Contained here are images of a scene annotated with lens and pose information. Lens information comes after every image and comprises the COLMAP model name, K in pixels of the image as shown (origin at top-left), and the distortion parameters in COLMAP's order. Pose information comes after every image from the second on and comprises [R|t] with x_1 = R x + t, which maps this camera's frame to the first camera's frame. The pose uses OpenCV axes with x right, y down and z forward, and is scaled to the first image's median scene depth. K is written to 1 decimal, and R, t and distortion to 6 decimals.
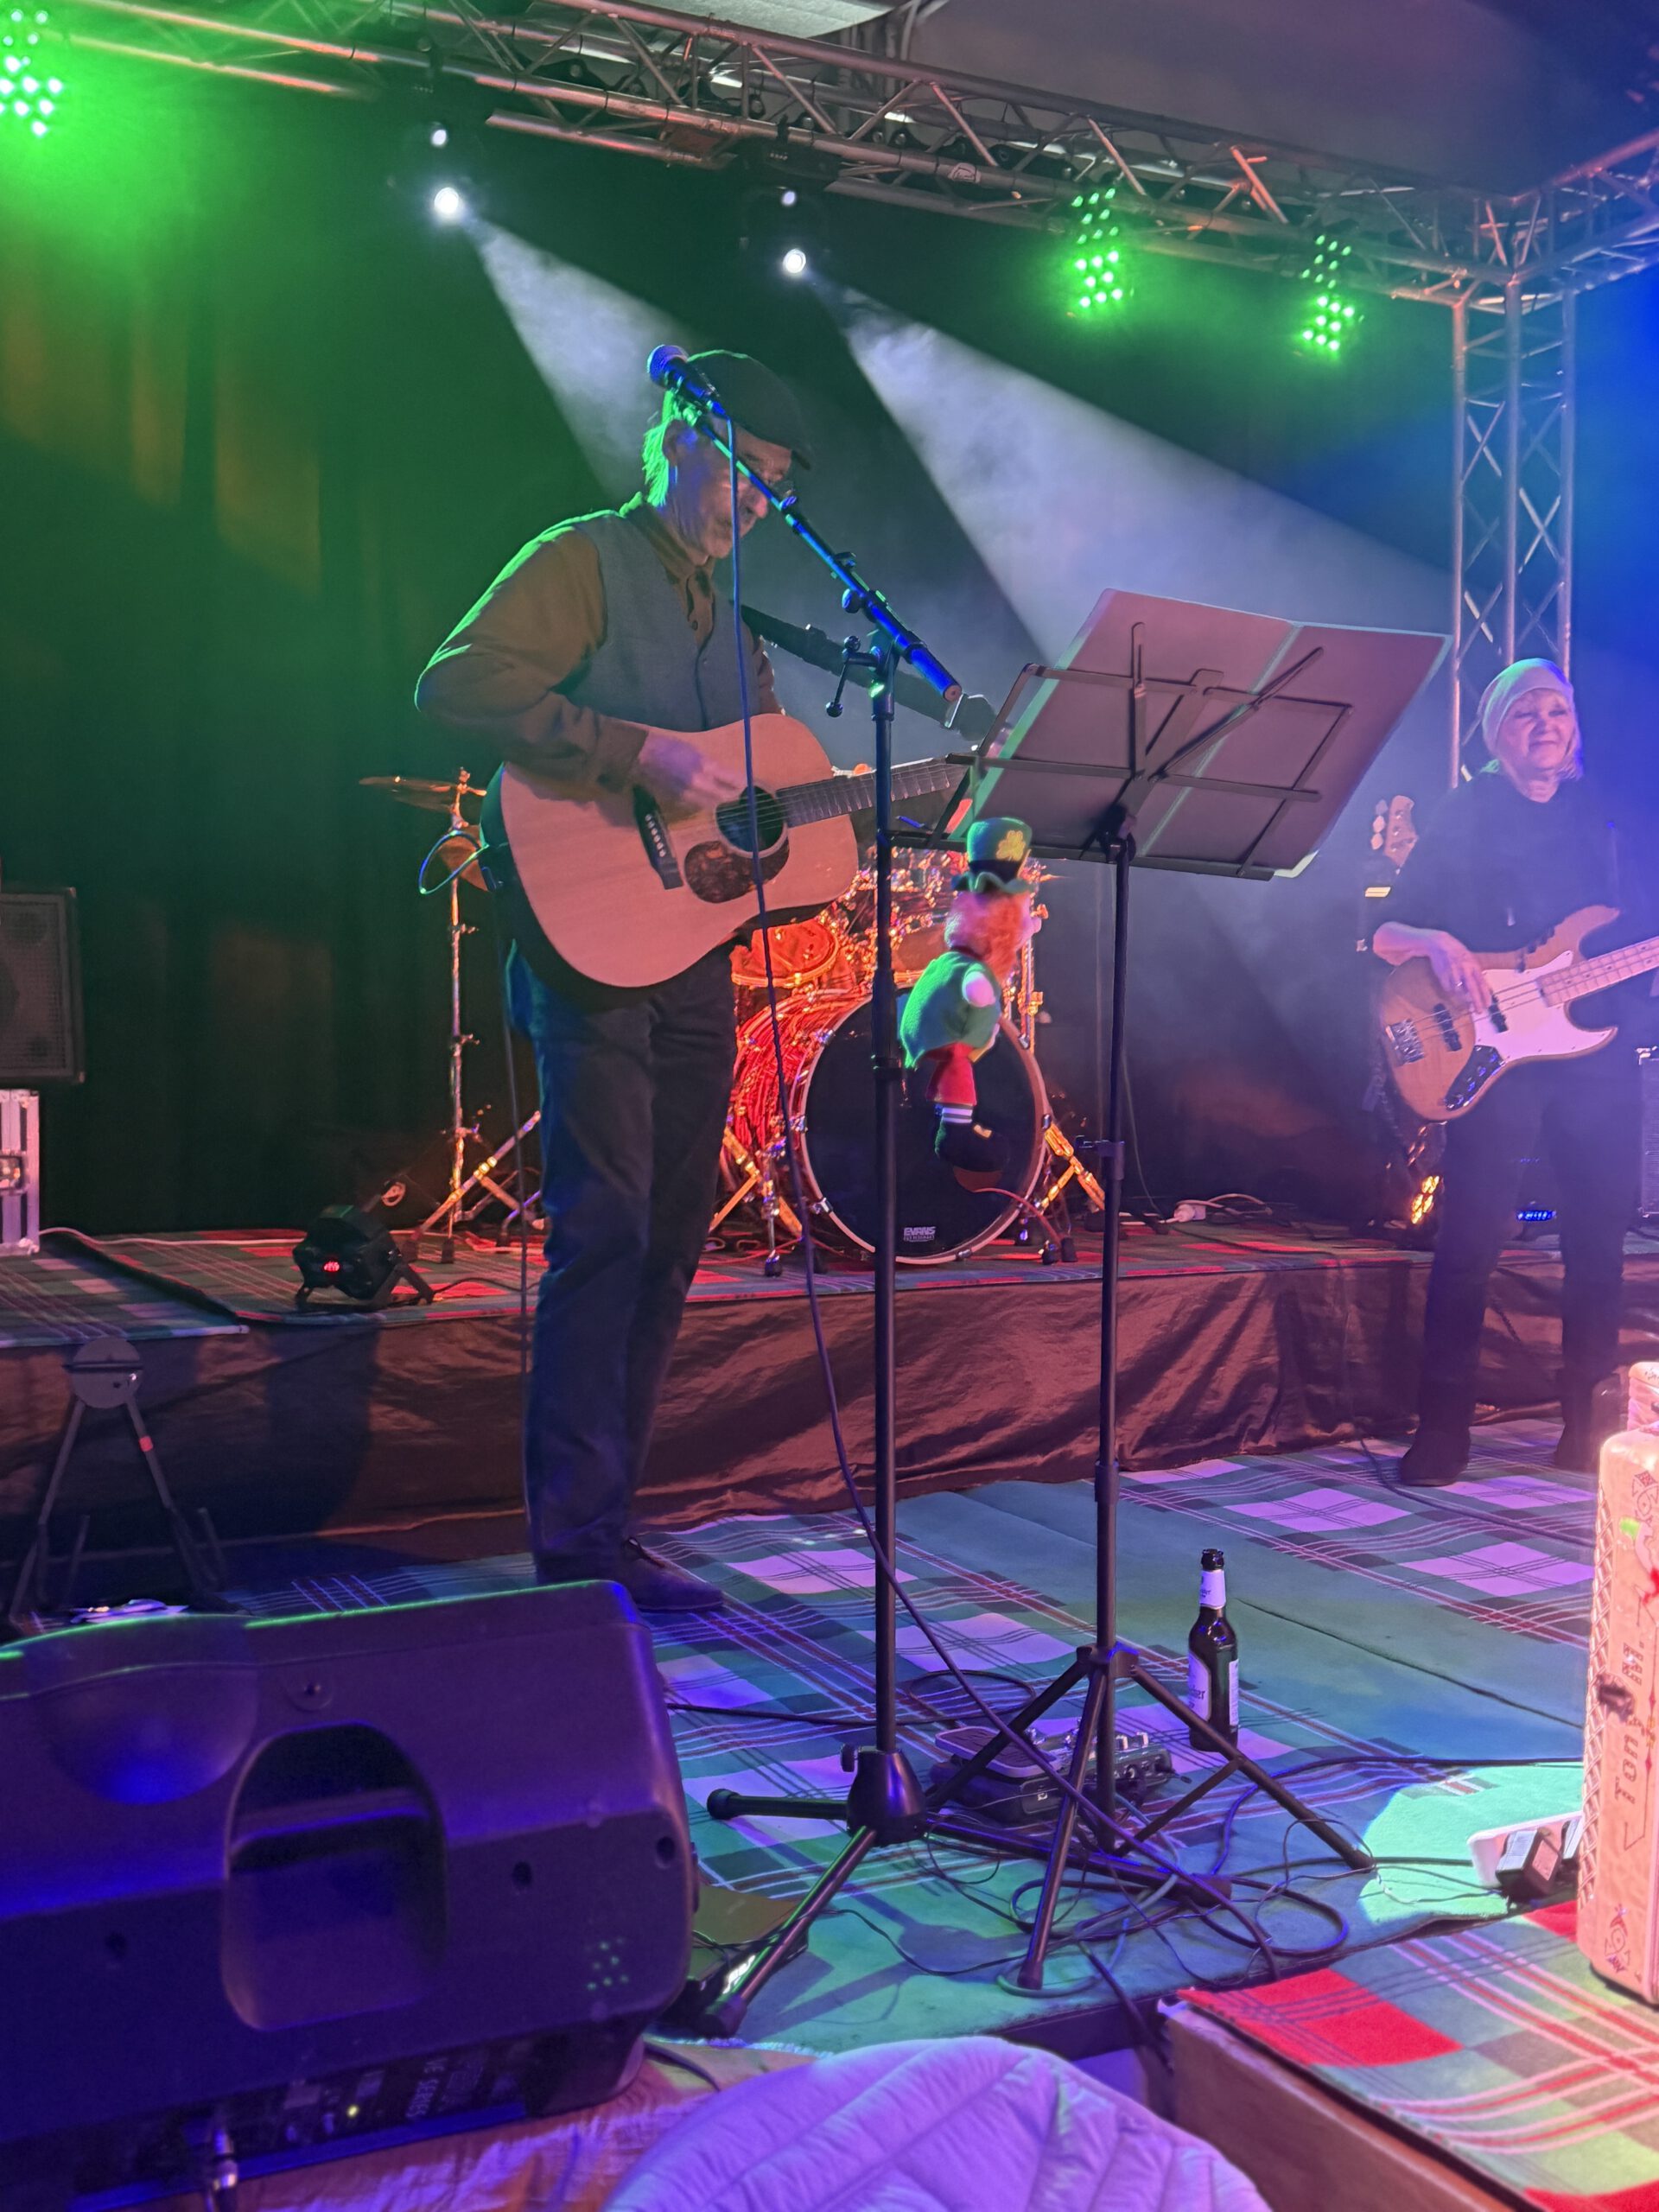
lens RADIAL K [[2310.8, 0, 825.9], [0, 2310.8, 1091.8], [0, 0, 1]] dist [0.199447, -0.399602]
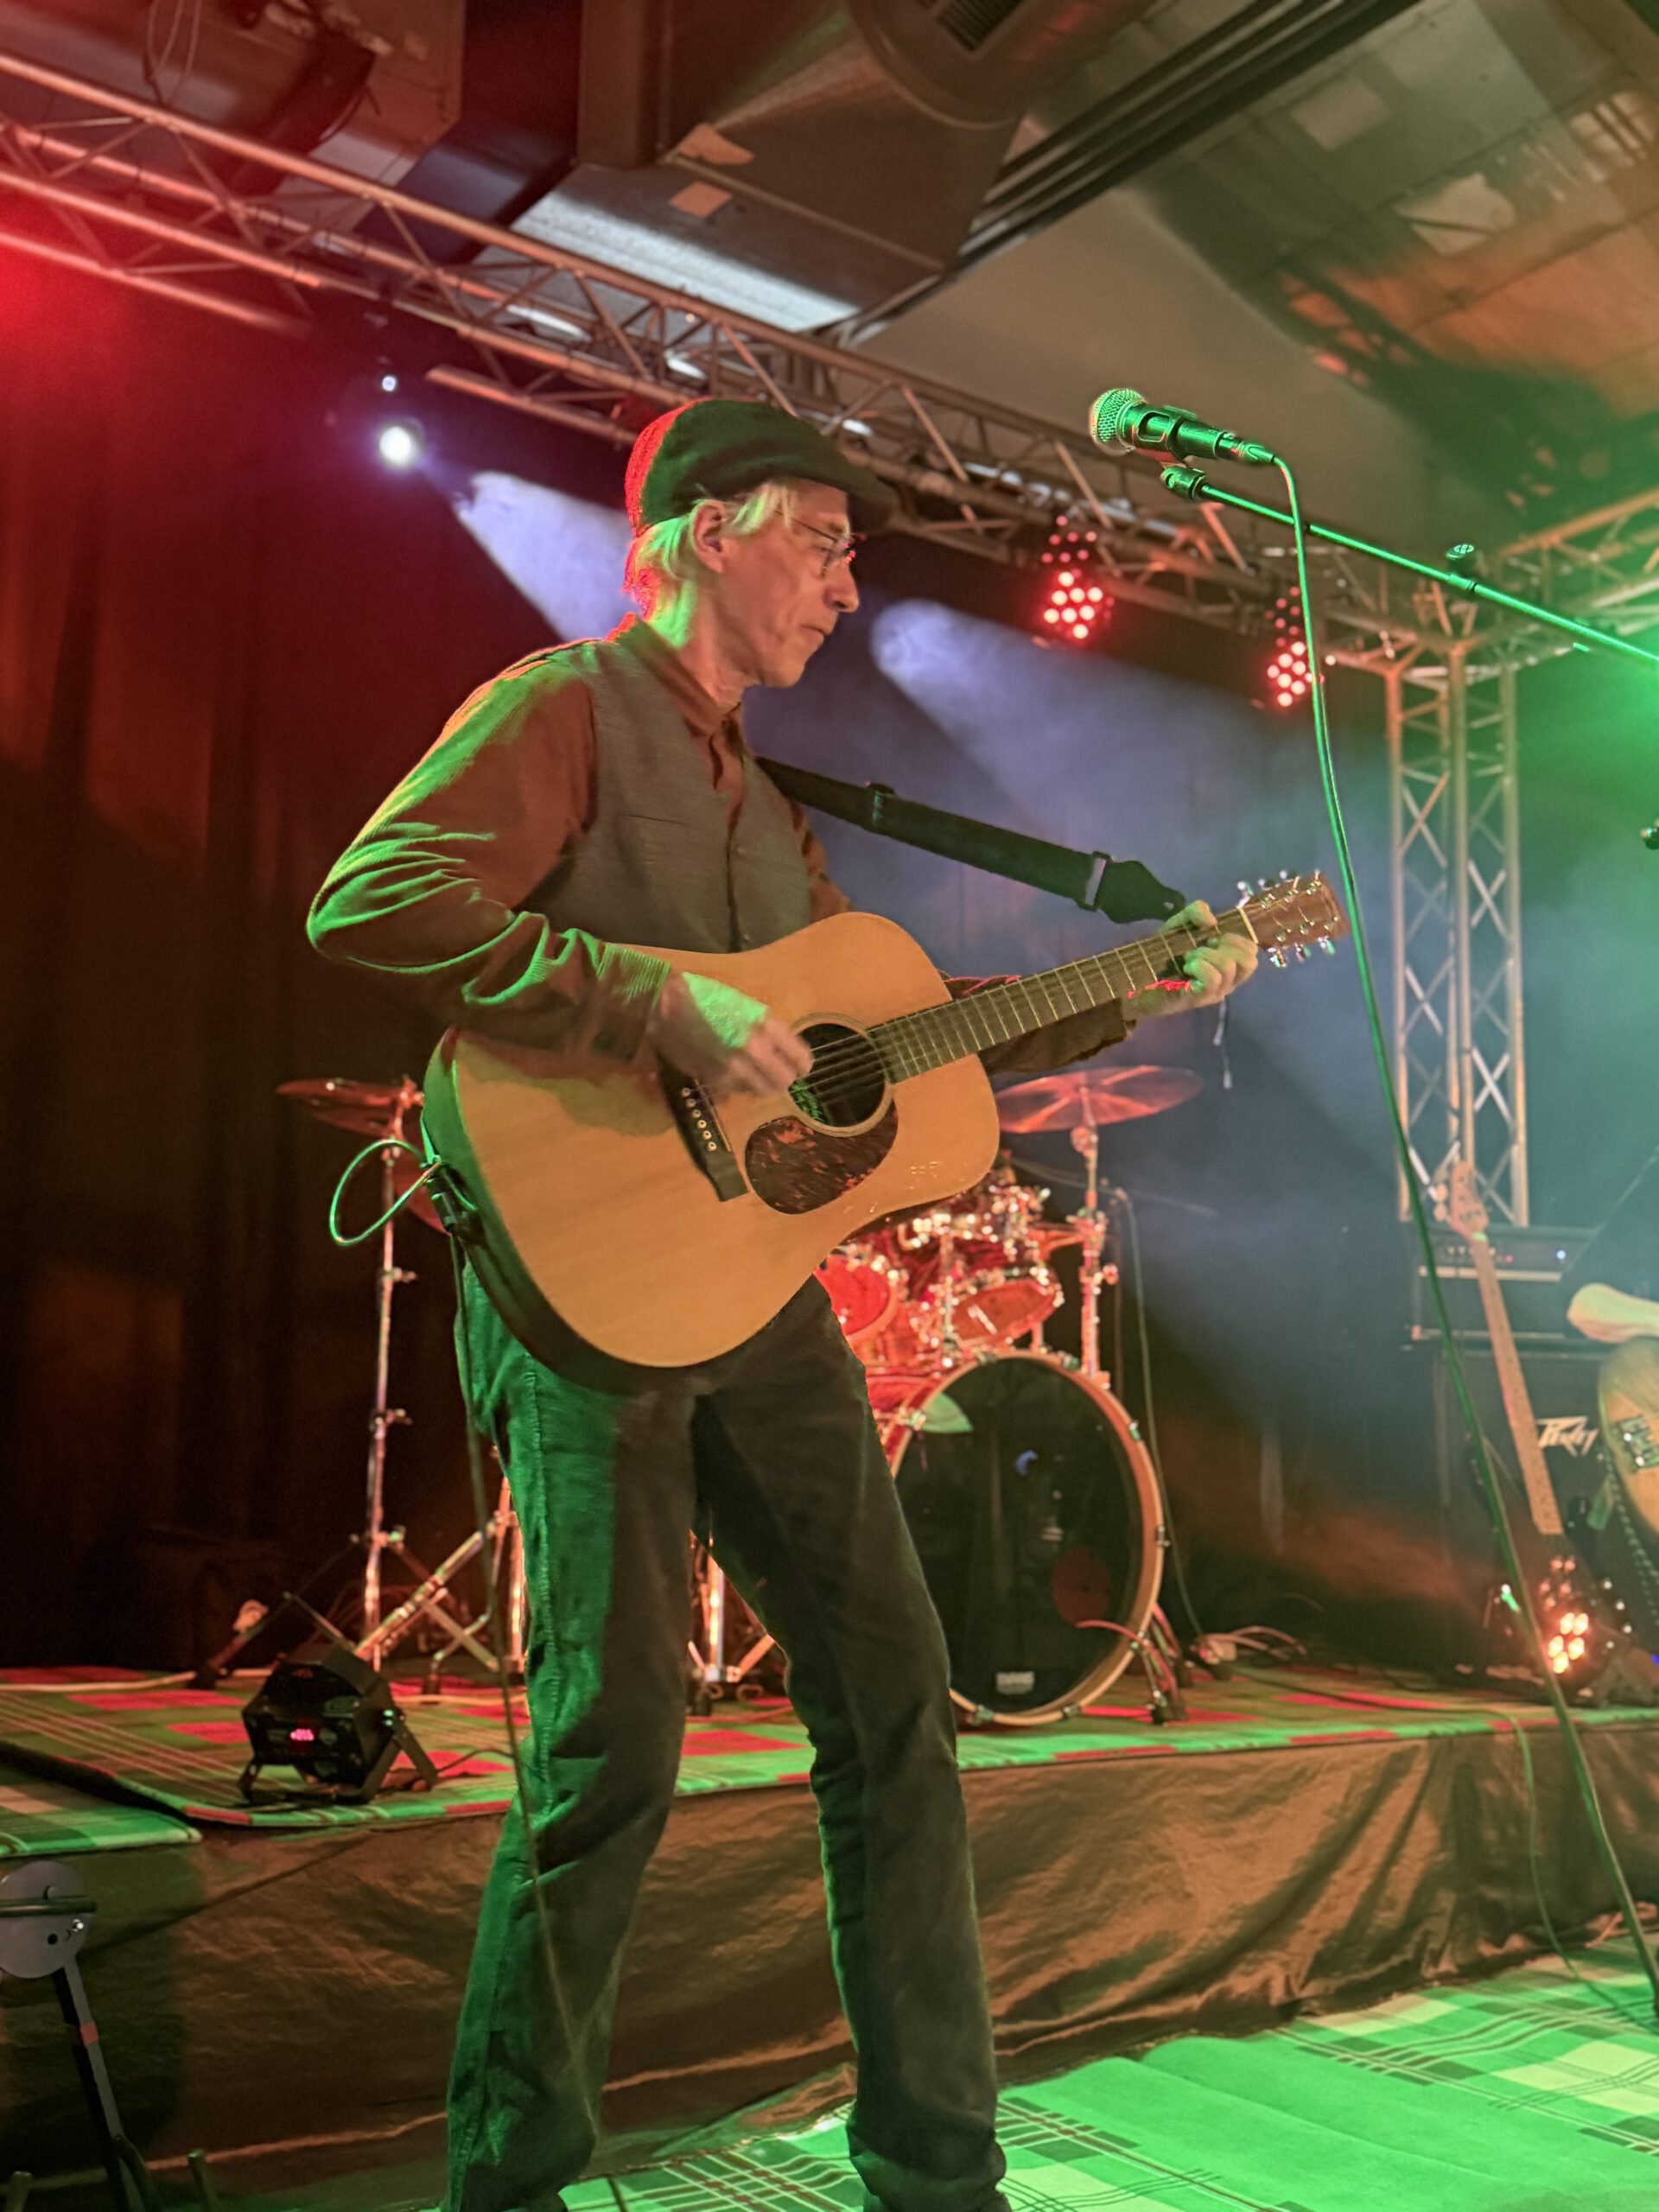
lens RADIAL K [[2310.8, 0, 825.9], [0, 2310.8, 1091.8], [0, 0, 1]] dist [0.199447, -0.399602]
pose [[0.989911, 0.041774, 0.135393, -0.135280], [-0.018054, 0.984949, -0.171902, 0.002763], [-0.140536, 0.167723, 0.975766, 0.215734]]
